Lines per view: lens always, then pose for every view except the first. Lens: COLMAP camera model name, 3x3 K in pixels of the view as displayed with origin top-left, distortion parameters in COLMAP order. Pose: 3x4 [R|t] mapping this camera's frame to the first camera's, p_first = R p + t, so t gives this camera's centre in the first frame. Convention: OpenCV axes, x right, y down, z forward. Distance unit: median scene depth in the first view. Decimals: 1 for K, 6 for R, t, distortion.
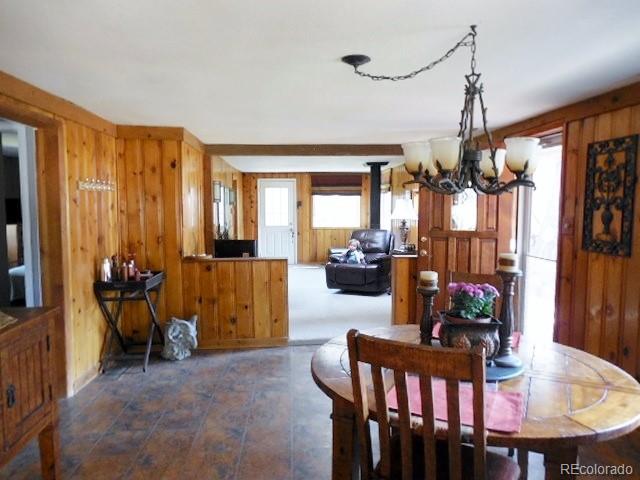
lens RADIAL K [[473.1, 0, 320.0], [0, 473.1, 240.0], [0, 0, 1]] dist [-0.000497, 0.001174]
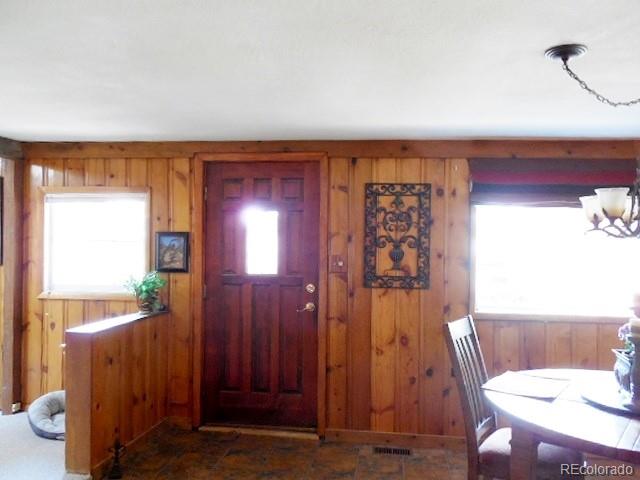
lens RADIAL K [[532.4, 0, 317.1], [0, 532.4, 239.9], [0, 0, 1]] dist [0.001382, -0.001313]
pose [[0.187132, -0.000544, 0.982335, -0.618190], [0.061737, 0.998030, -0.011208, -0.078070], [-0.980393, 0.062744, 0.186797, 0.940442]]
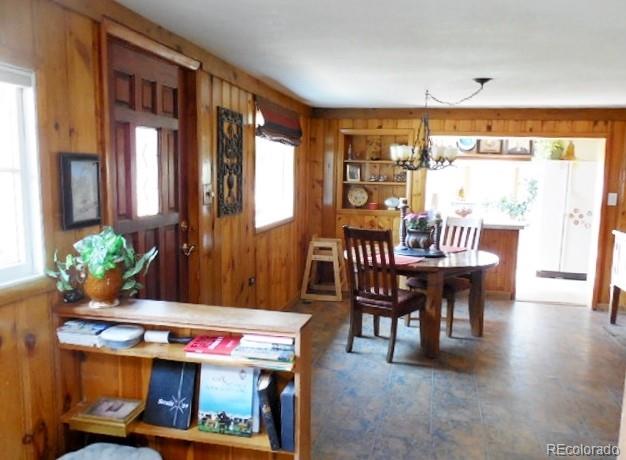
lens RADIAL K [[531.9, 0, 313.0], [0, 531.9, 230.0], [0, 0, 1]] dist [0.001574, -0.002567]
pose [[-0.967685, -0.053104, 0.246509, 0.107883], [-0.006901, 0.982784, 0.184627, -0.166214], [-0.252070, 0.176960, -0.951392, 2.130636]]
